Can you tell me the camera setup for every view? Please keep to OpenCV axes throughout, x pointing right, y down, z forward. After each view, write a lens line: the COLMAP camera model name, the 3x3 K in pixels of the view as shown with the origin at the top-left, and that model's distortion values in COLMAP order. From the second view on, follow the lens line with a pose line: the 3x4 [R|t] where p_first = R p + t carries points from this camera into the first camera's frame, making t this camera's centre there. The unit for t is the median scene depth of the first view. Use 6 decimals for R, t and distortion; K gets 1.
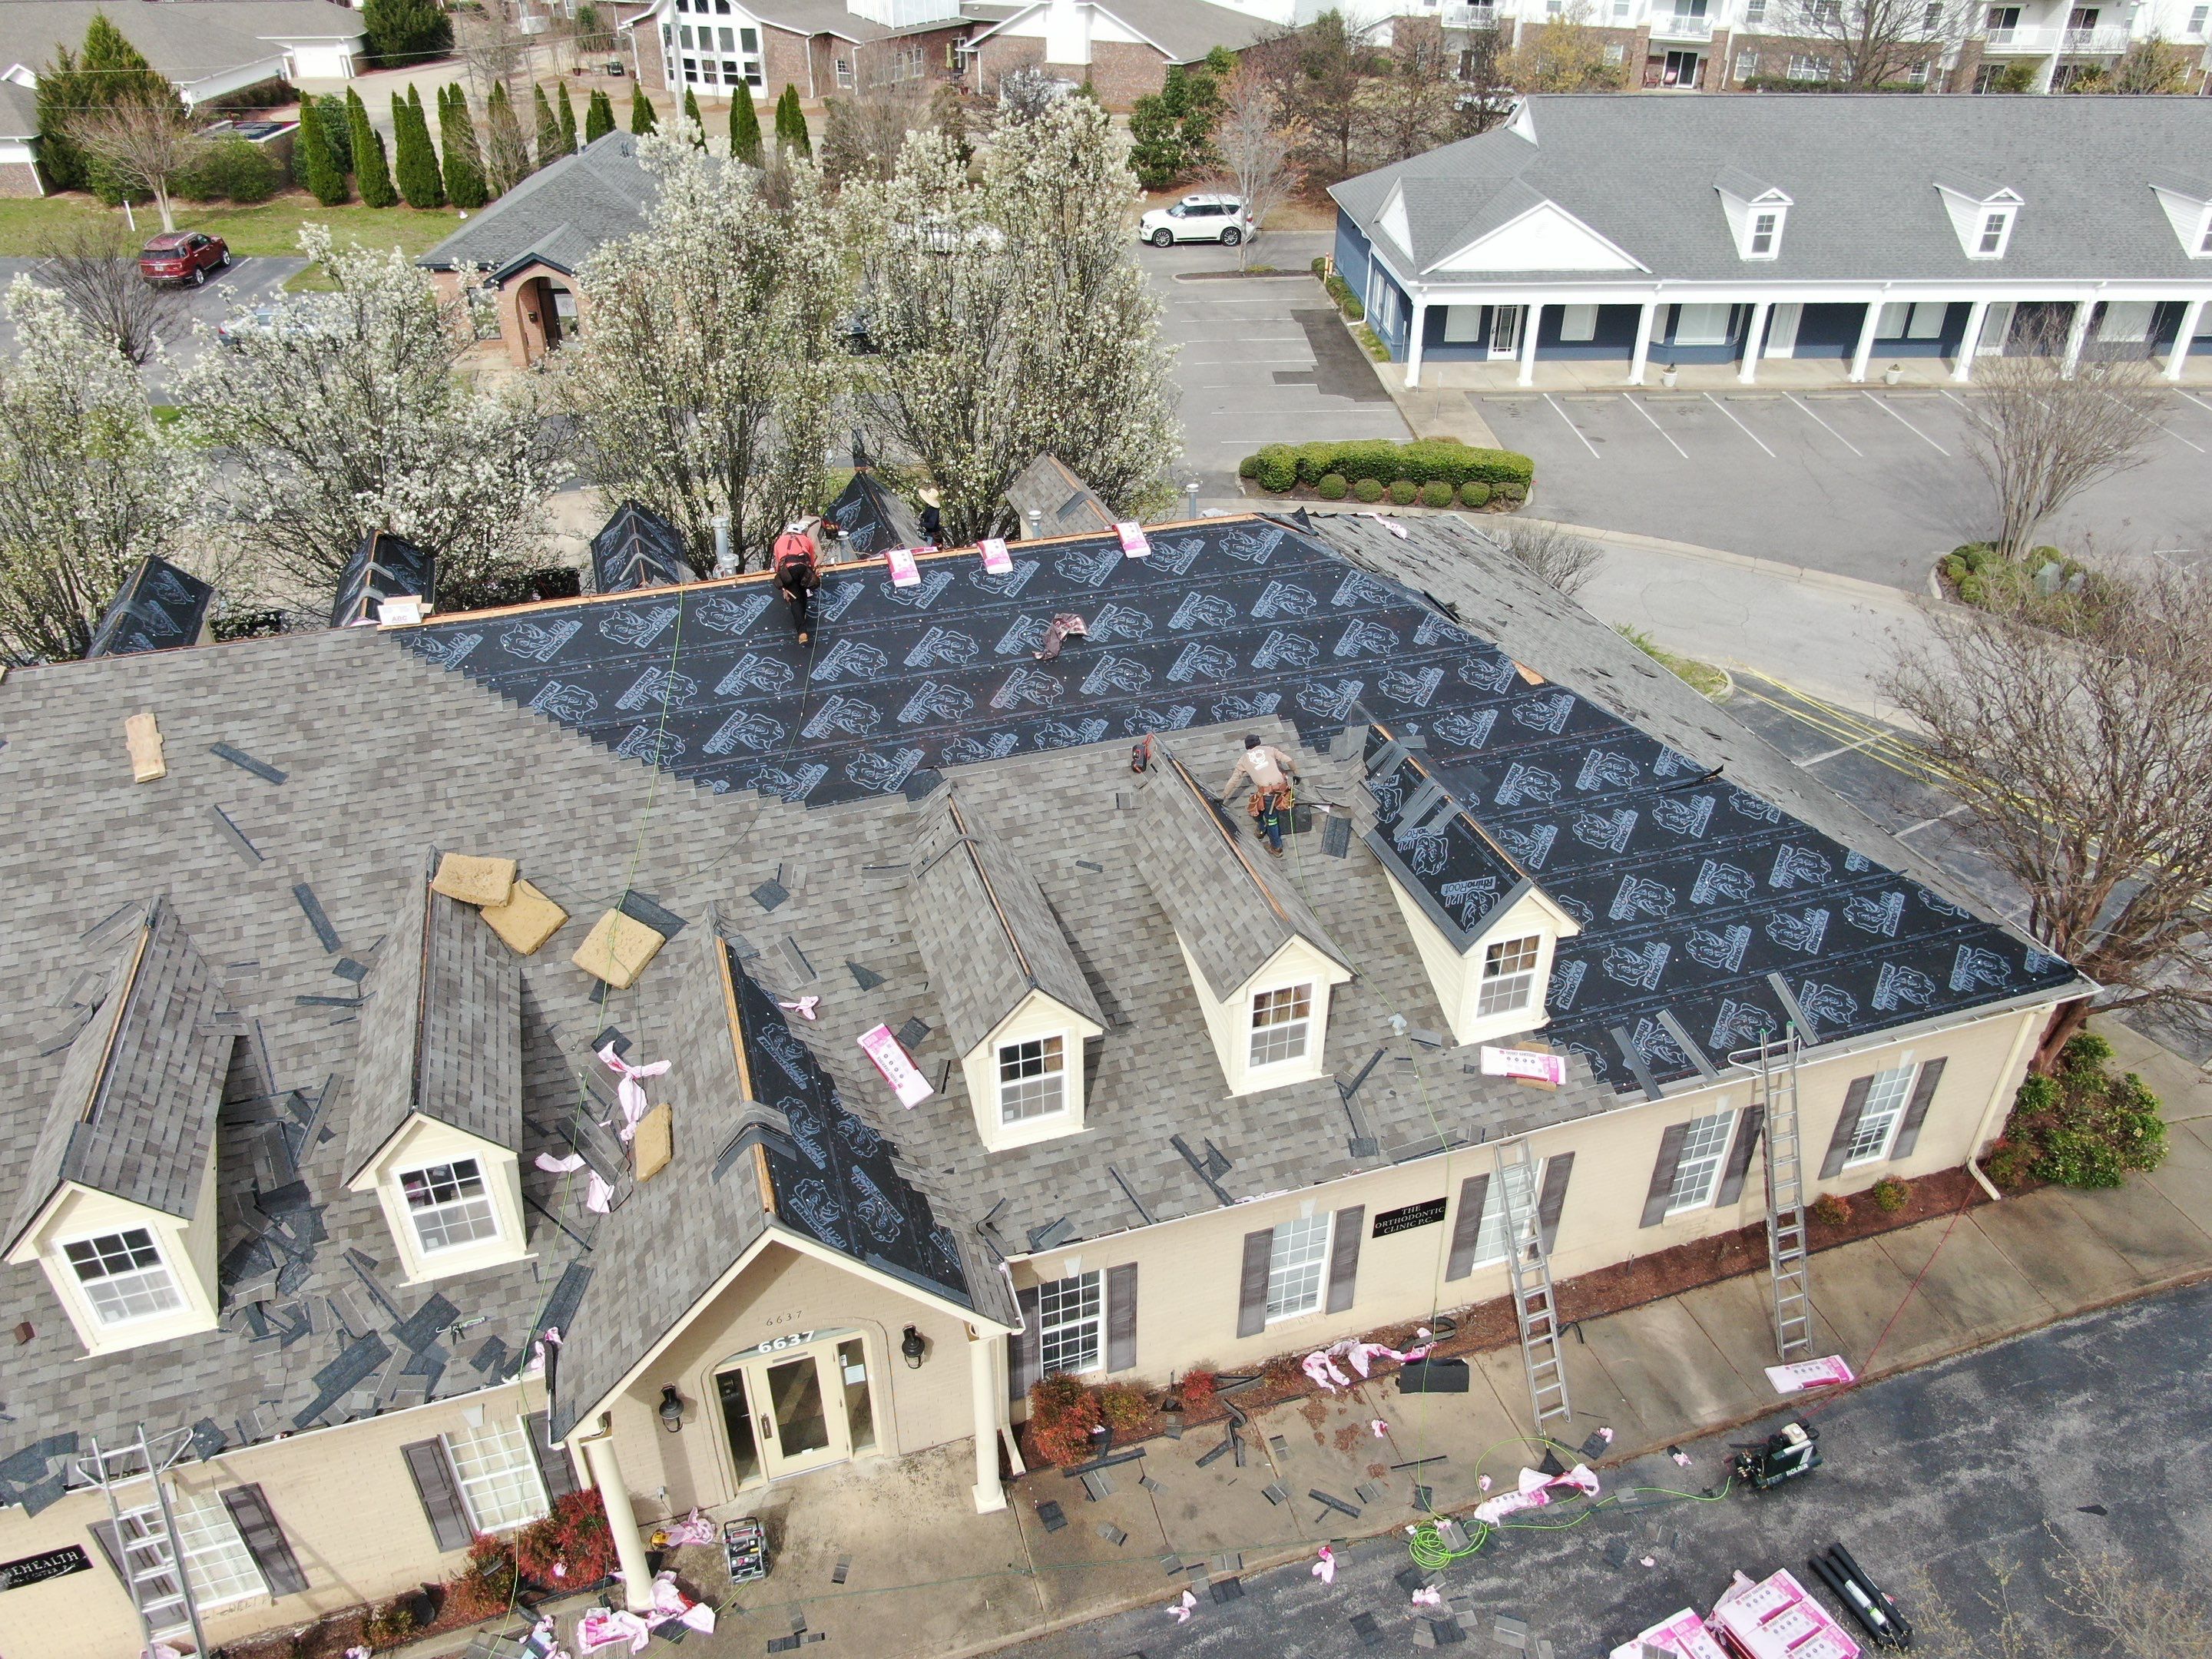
lens RADIAL K [[1573.2, 0, 1106.0], [0, 1573.2, 829.5], [0, 0, 1]] dist [-0.015527, -0.002619]
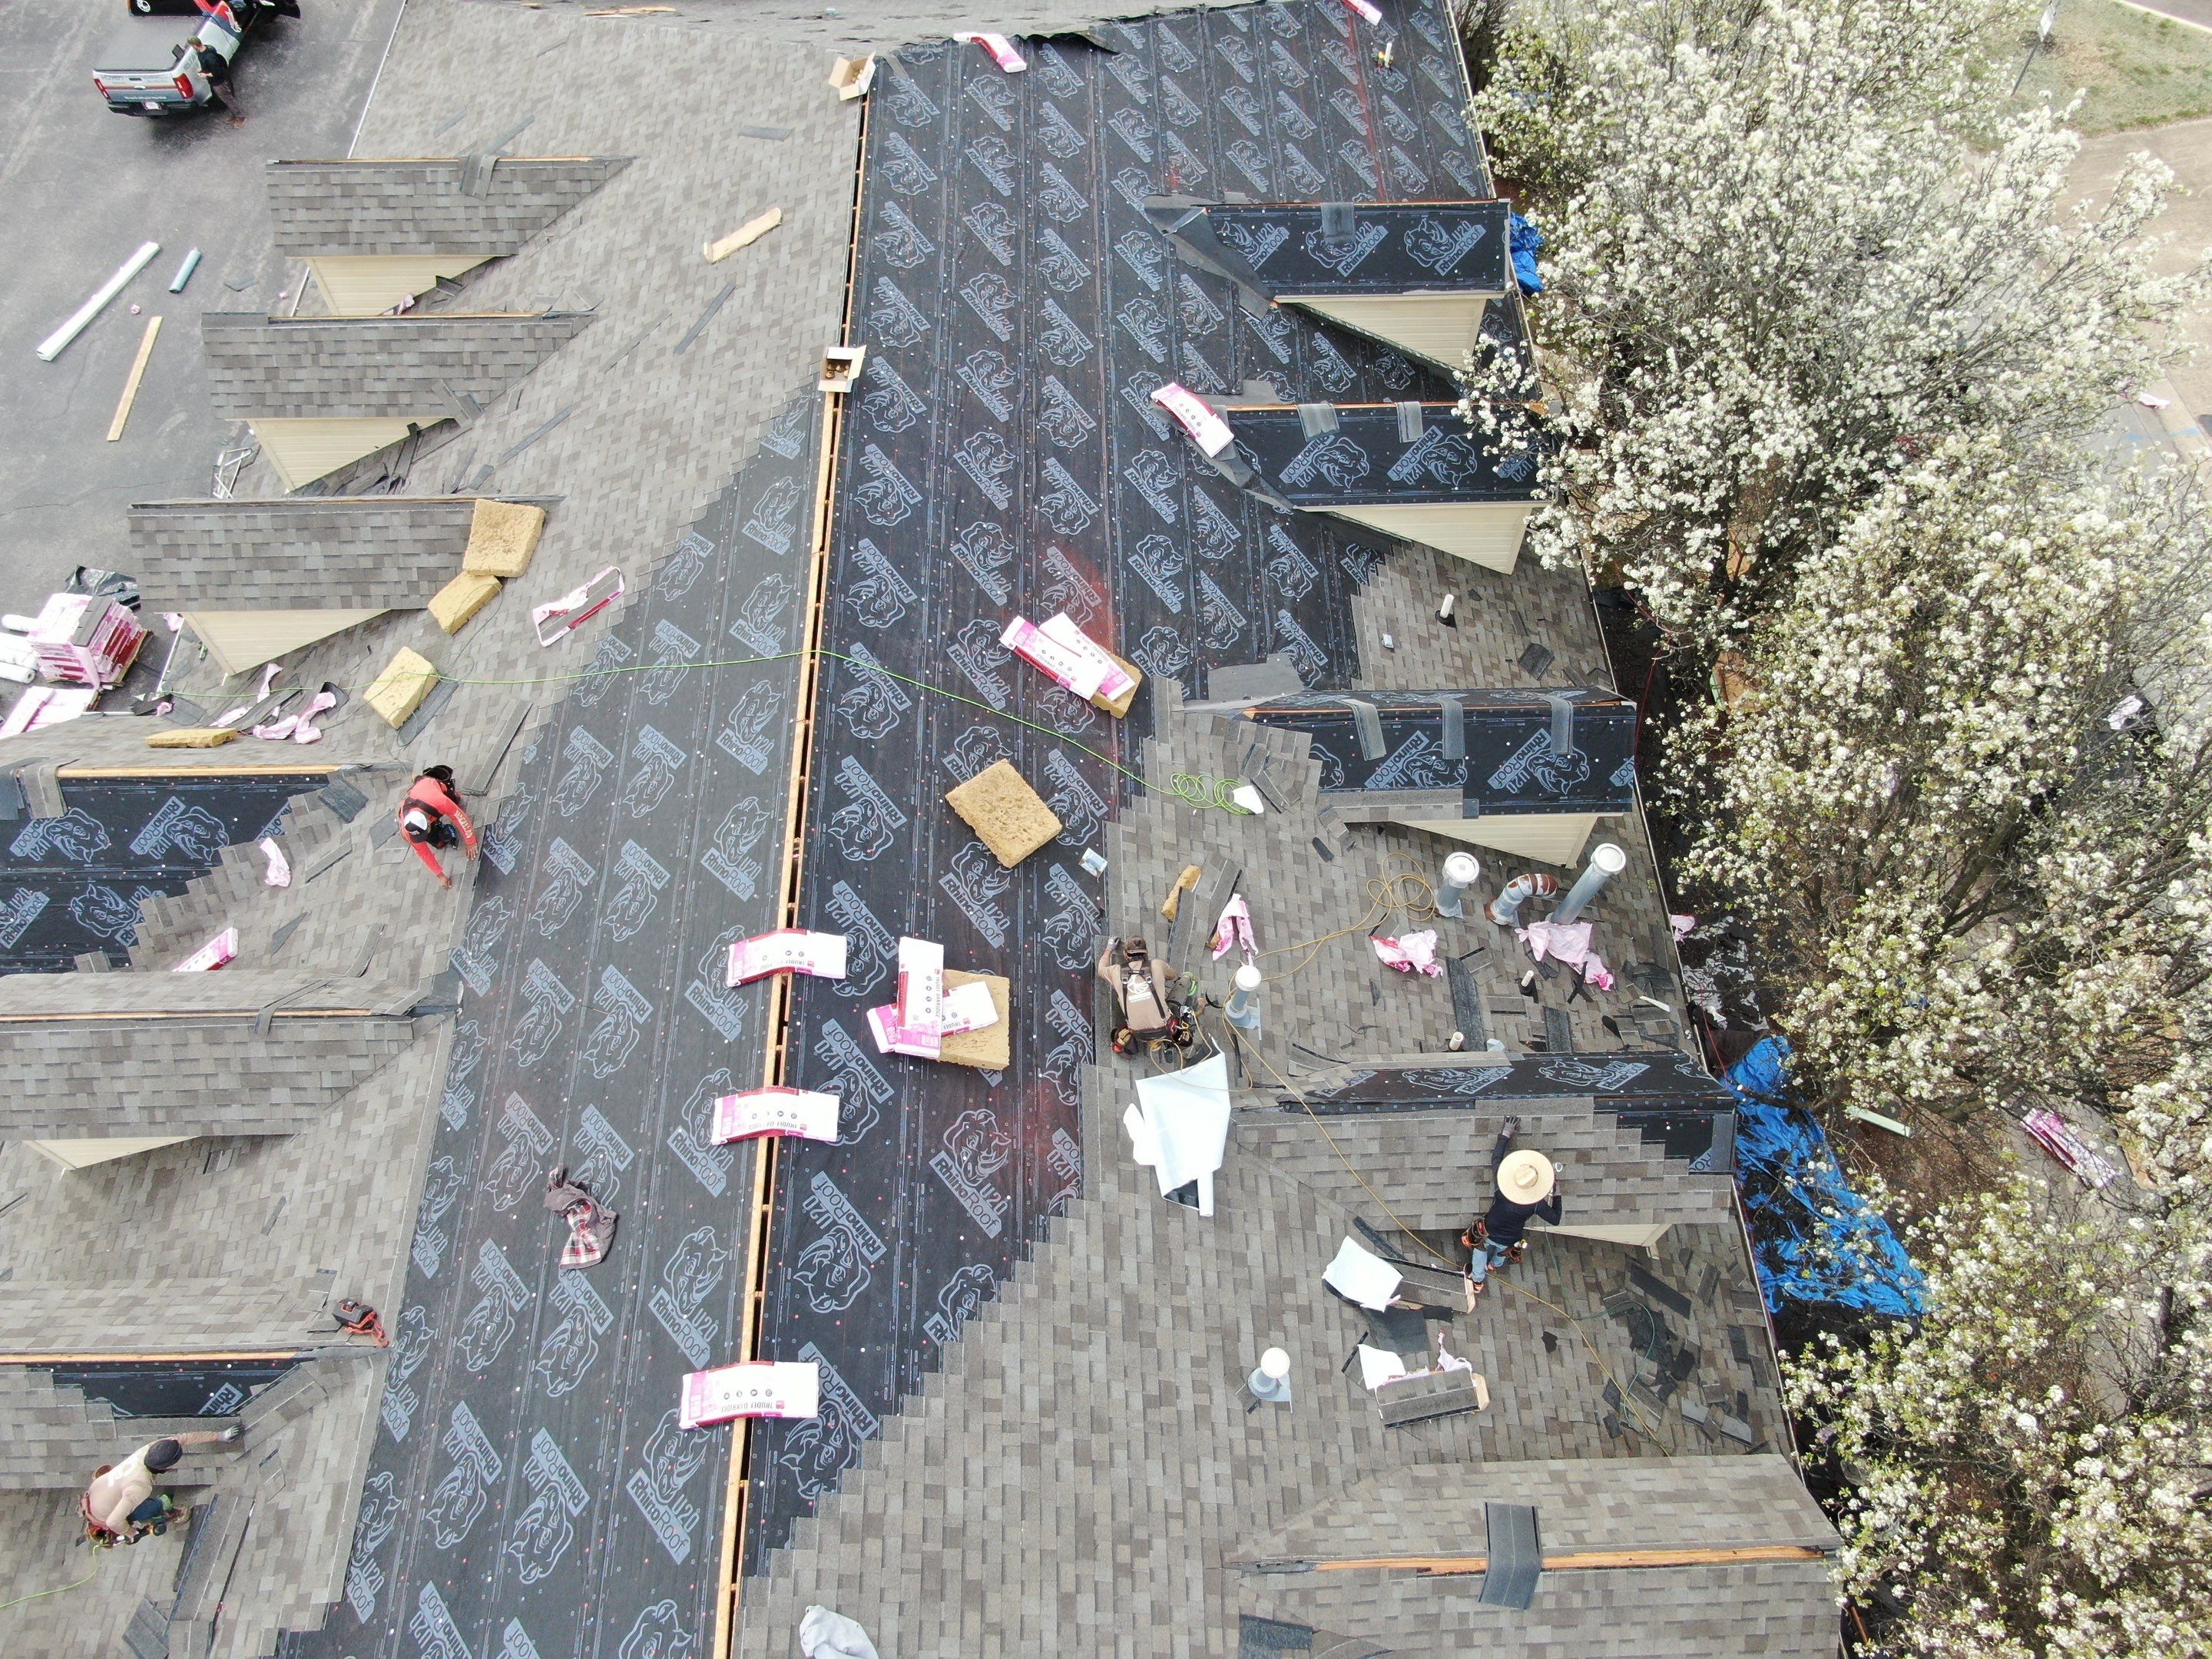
lens RADIAL K [[1606.4, 0, 1106.0], [0, 1606.4, 829.5], [0, 0, 1]] dist [0.003332, 0.001765]
pose [[-0.284488, 0.817369, -0.500973, 0.104153], [-0.520995, 0.306847, 0.796498, -0.812010], [0.804755, 0.487599, 0.338551, 0.993277]]
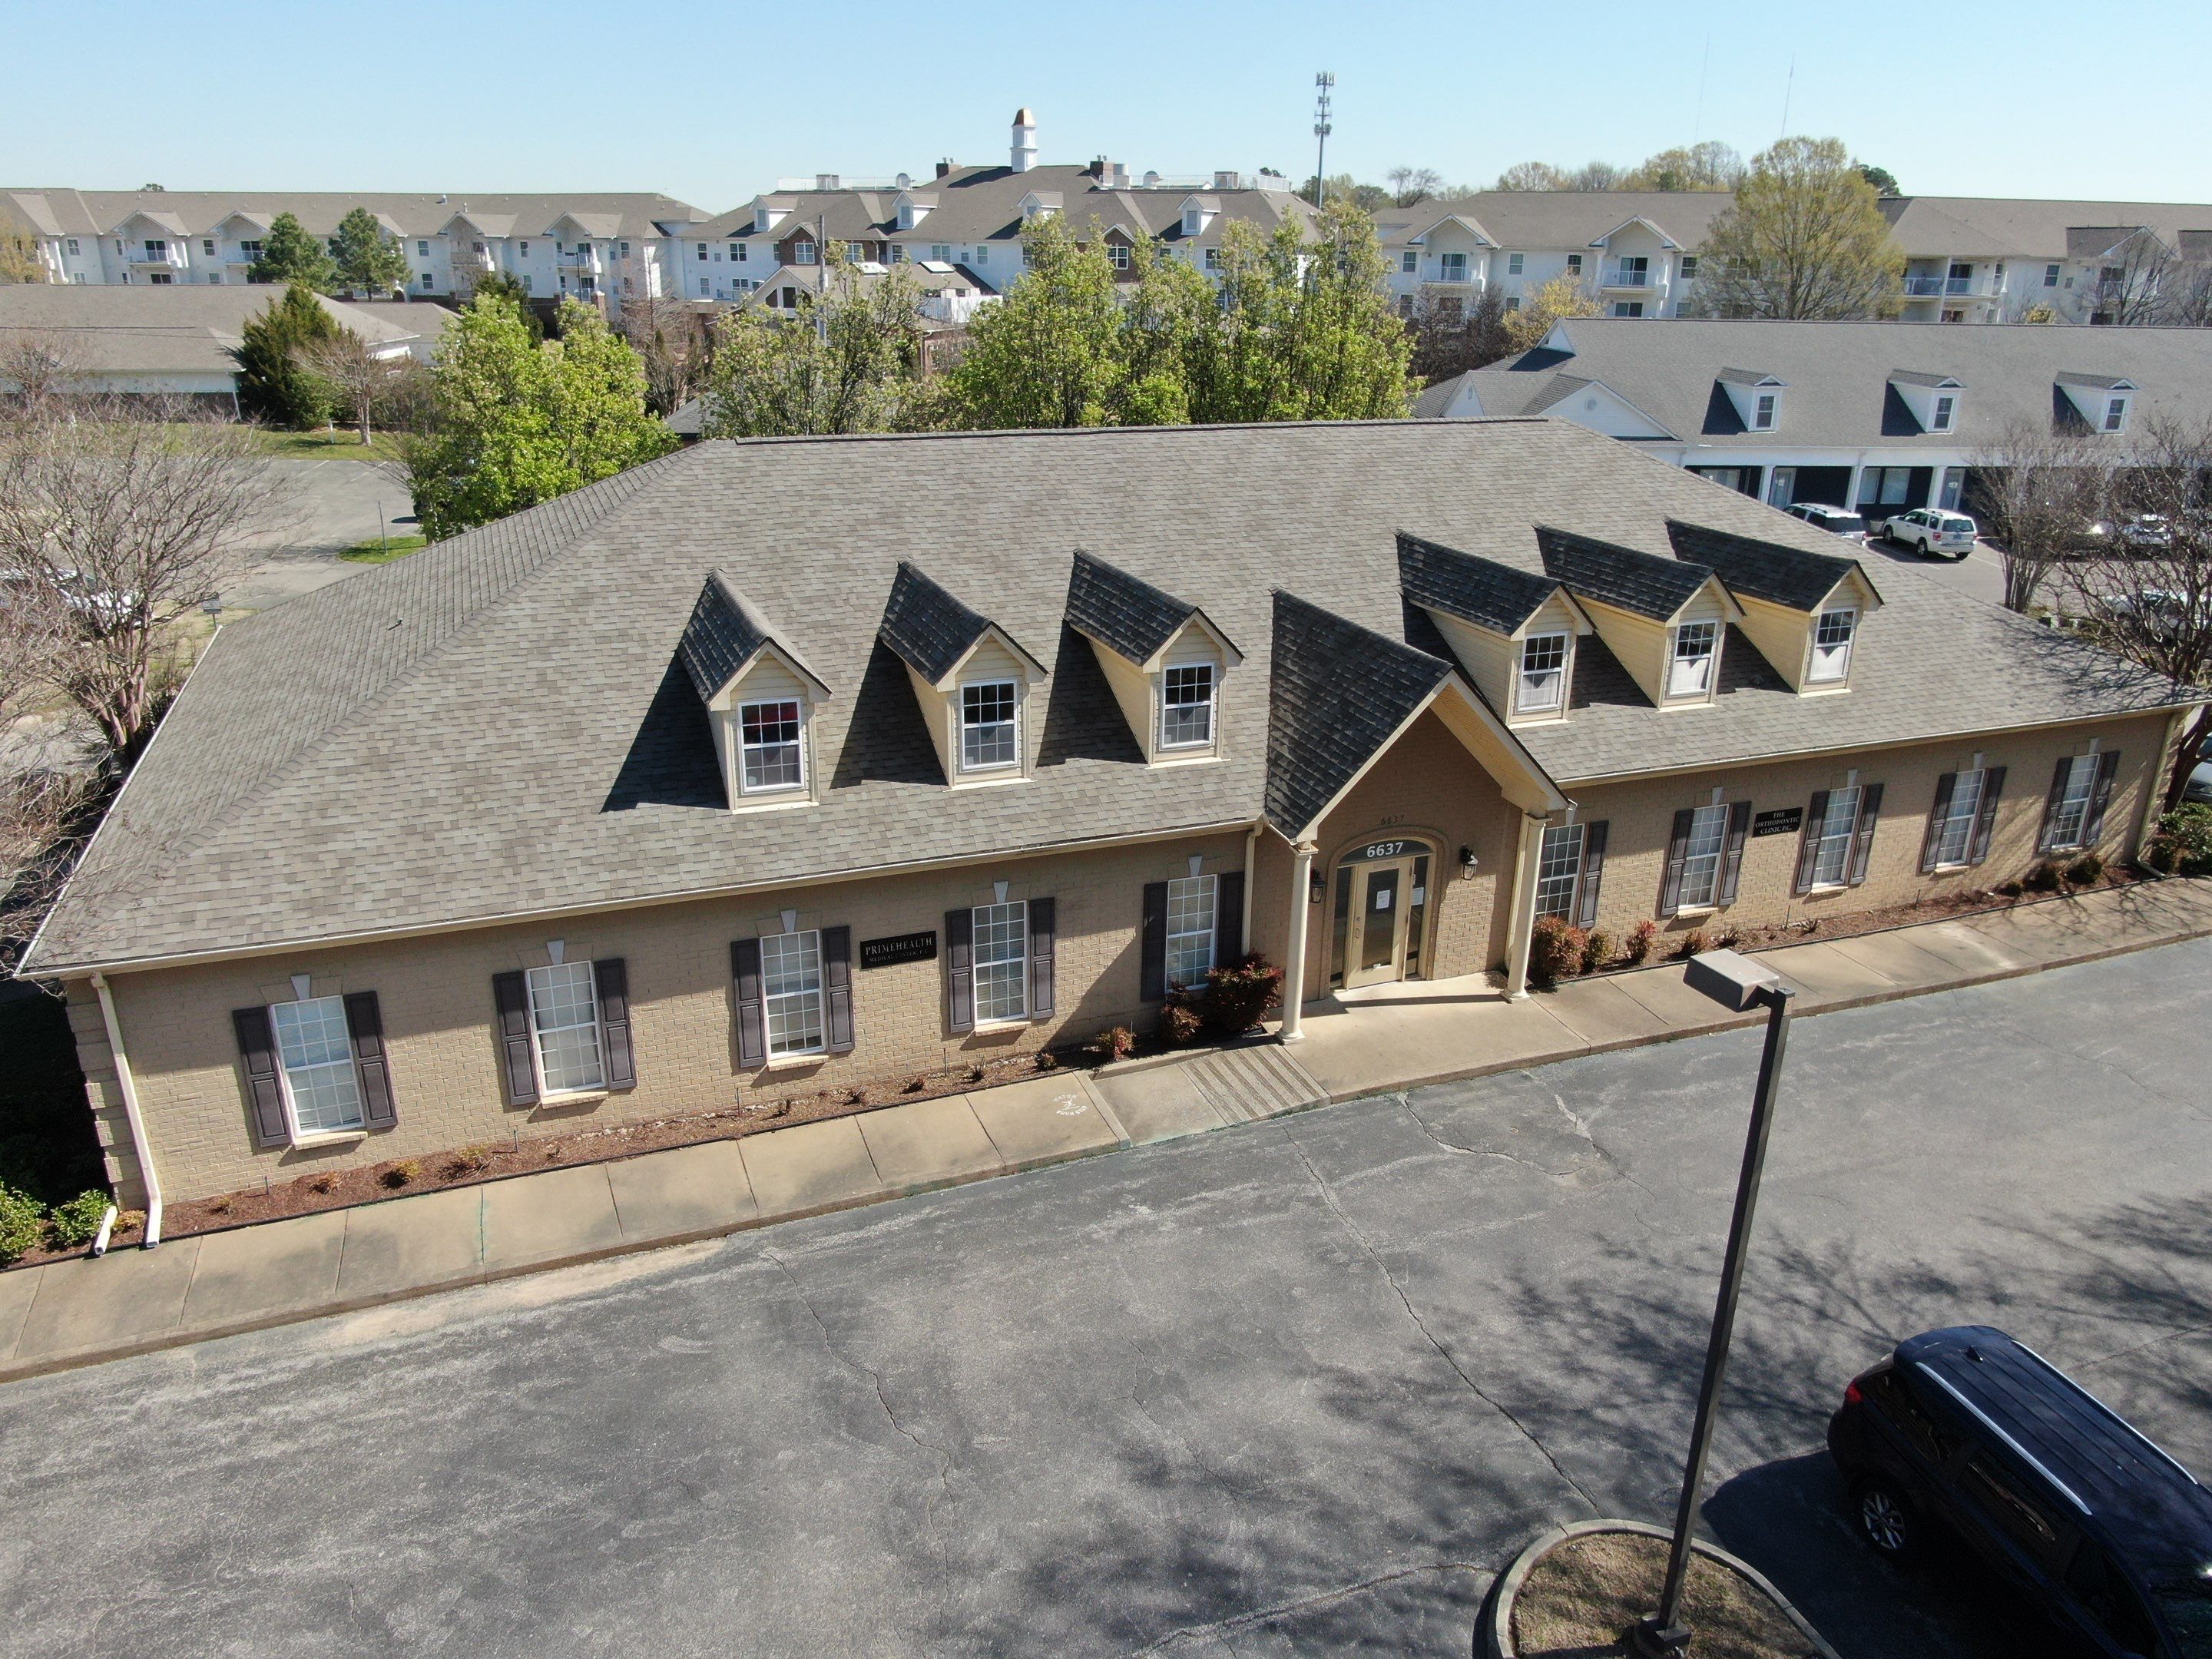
lens RADIAL K [[1577.7, 0, 1106.0], [0, 1577.7, 829.5], [0, 0, 1]] dist [-0.037395, 0.006858]
pose [[0.998419, -0.006308, 0.055856, -0.470489], [0.018035, 0.977096, -0.212031, 0.535242], [-0.053239, 0.212704, 0.975665, -0.304676]]
